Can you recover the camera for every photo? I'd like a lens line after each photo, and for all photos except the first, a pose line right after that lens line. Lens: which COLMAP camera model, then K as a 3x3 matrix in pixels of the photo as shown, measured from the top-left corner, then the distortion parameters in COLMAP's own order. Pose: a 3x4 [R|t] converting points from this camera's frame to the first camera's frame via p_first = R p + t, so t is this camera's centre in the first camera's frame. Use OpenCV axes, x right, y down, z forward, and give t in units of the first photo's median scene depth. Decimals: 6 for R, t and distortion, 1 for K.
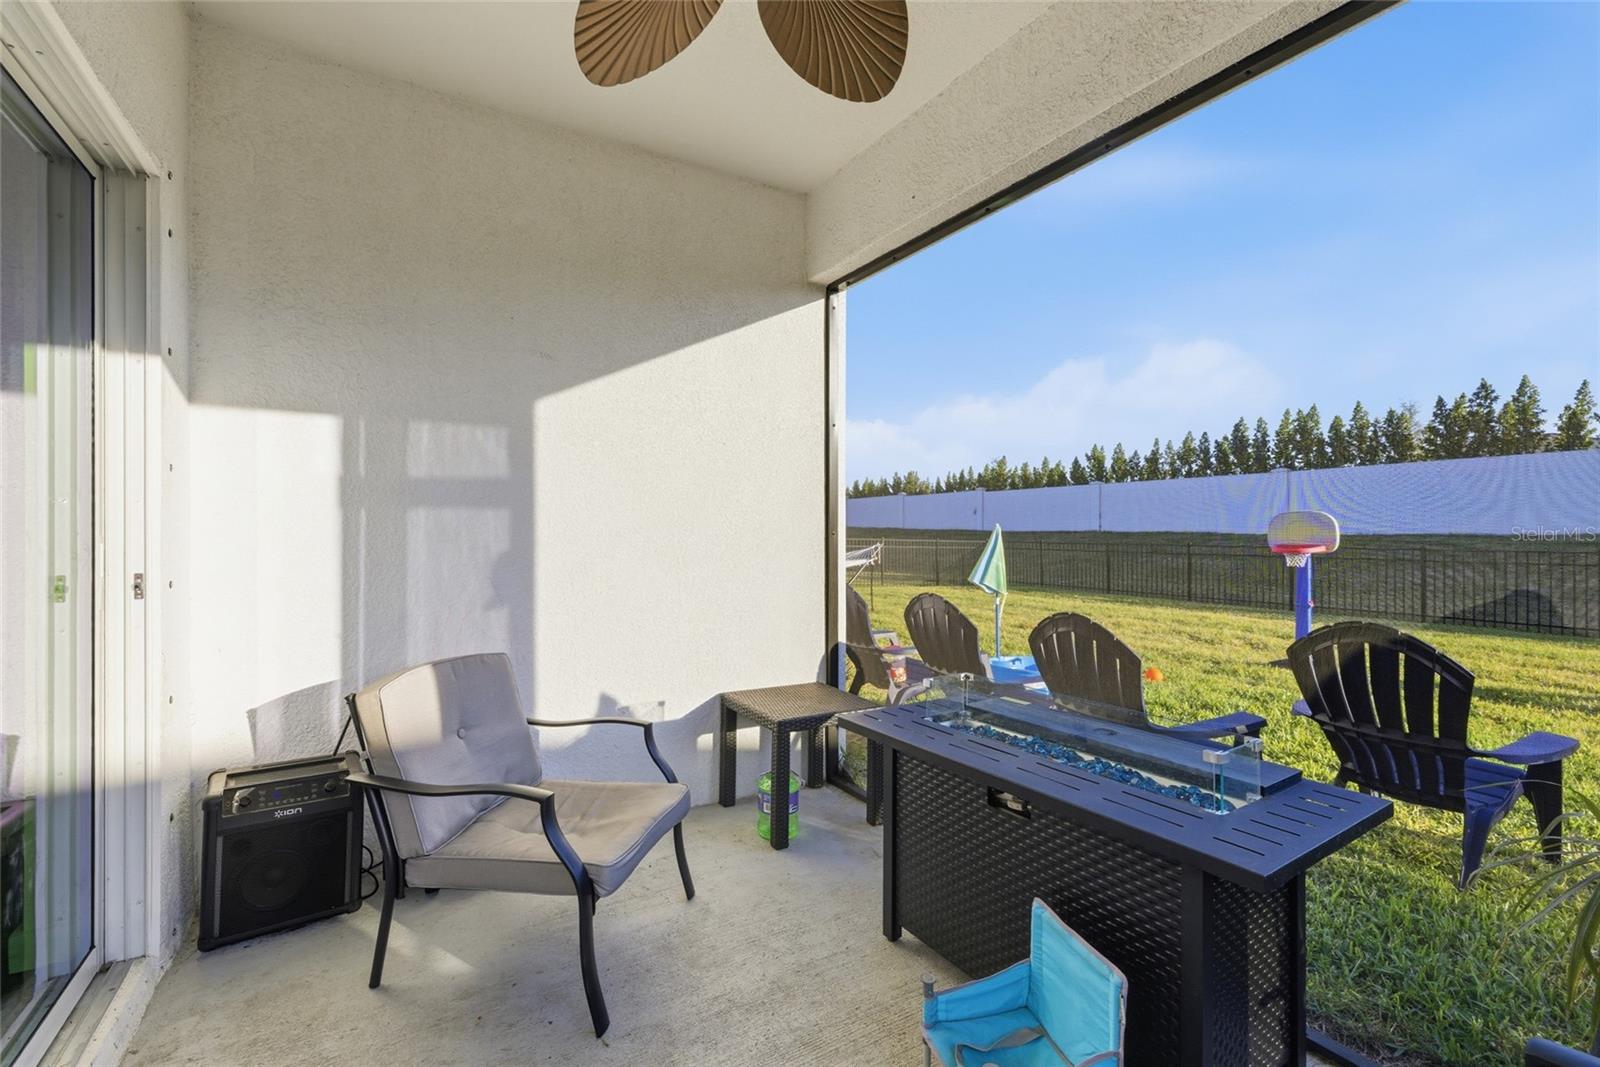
lens RADIAL K [[668.5, 0, 794.5], [0, 668.5, 534.0], [0, 0, 1]] dist [0.000435, 0.000254]
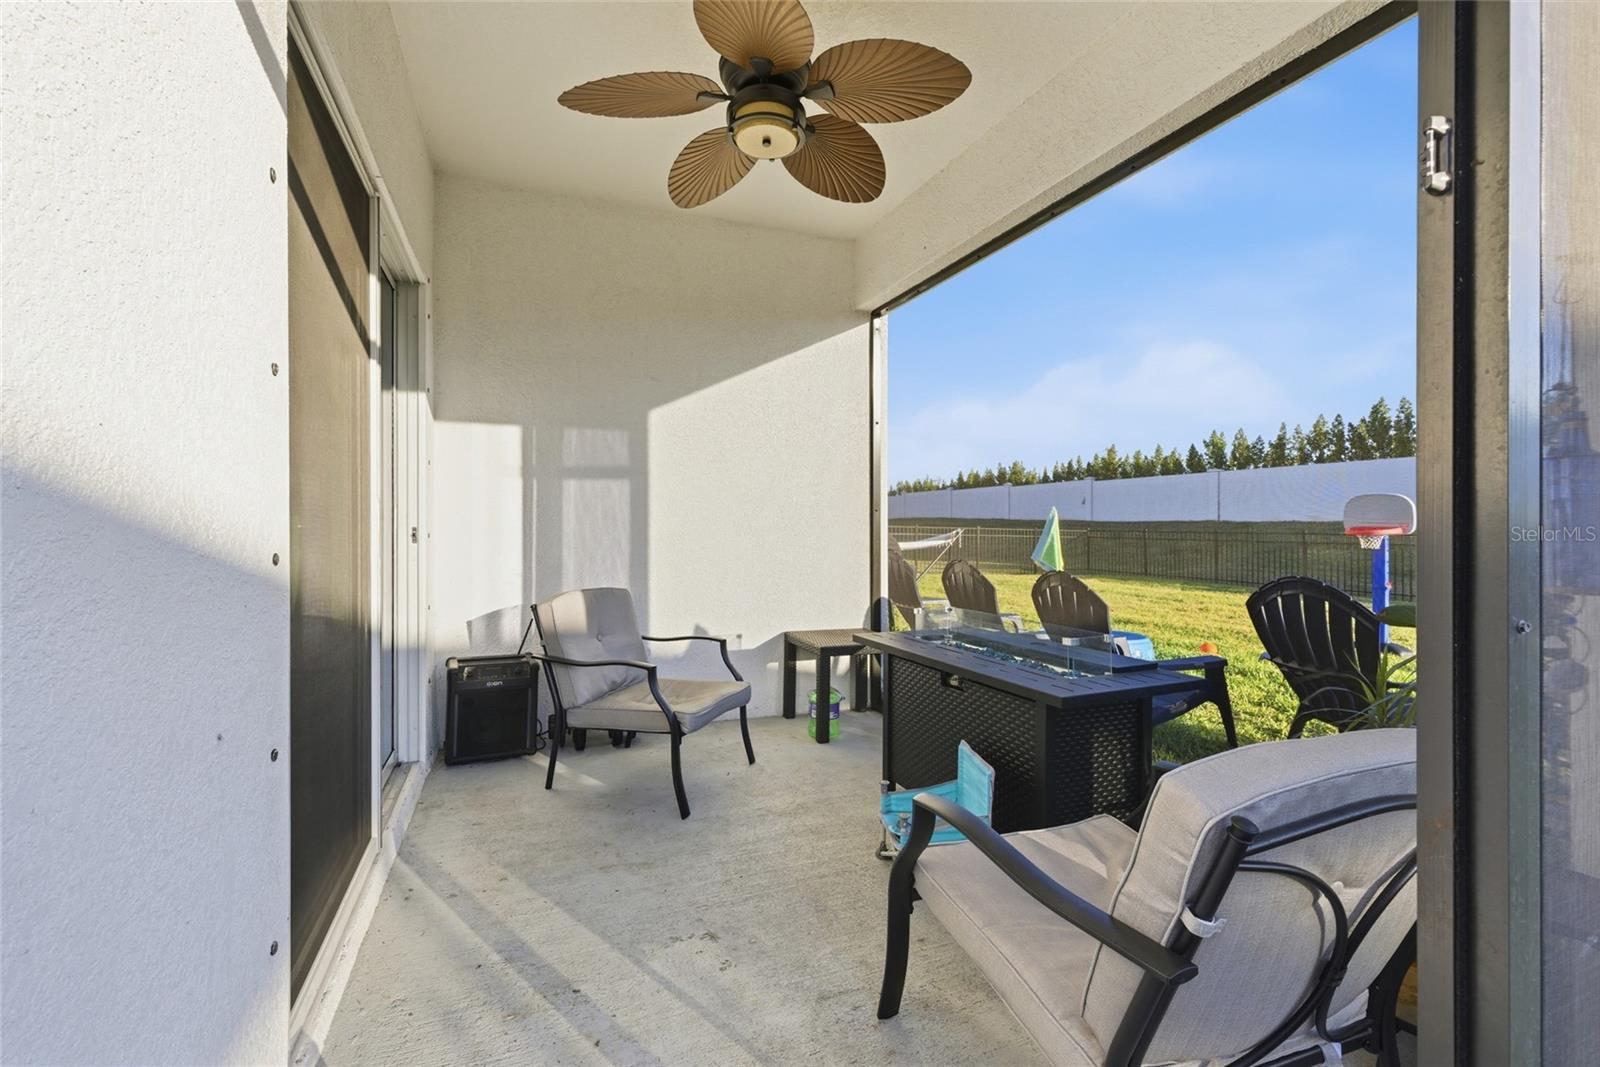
lens RADIAL K [[663.8, 0, 799.6], [0, 663.8, 525.3], [0, 0, 1]] dist [0.001738, 0.000001]
pose [[0.987910, -0.000065, -0.155031, 0.123017], [-0.000222, 0.999998, -0.001837, 0.034597], [0.155031, 0.001849, 0.987908, -0.279949]]
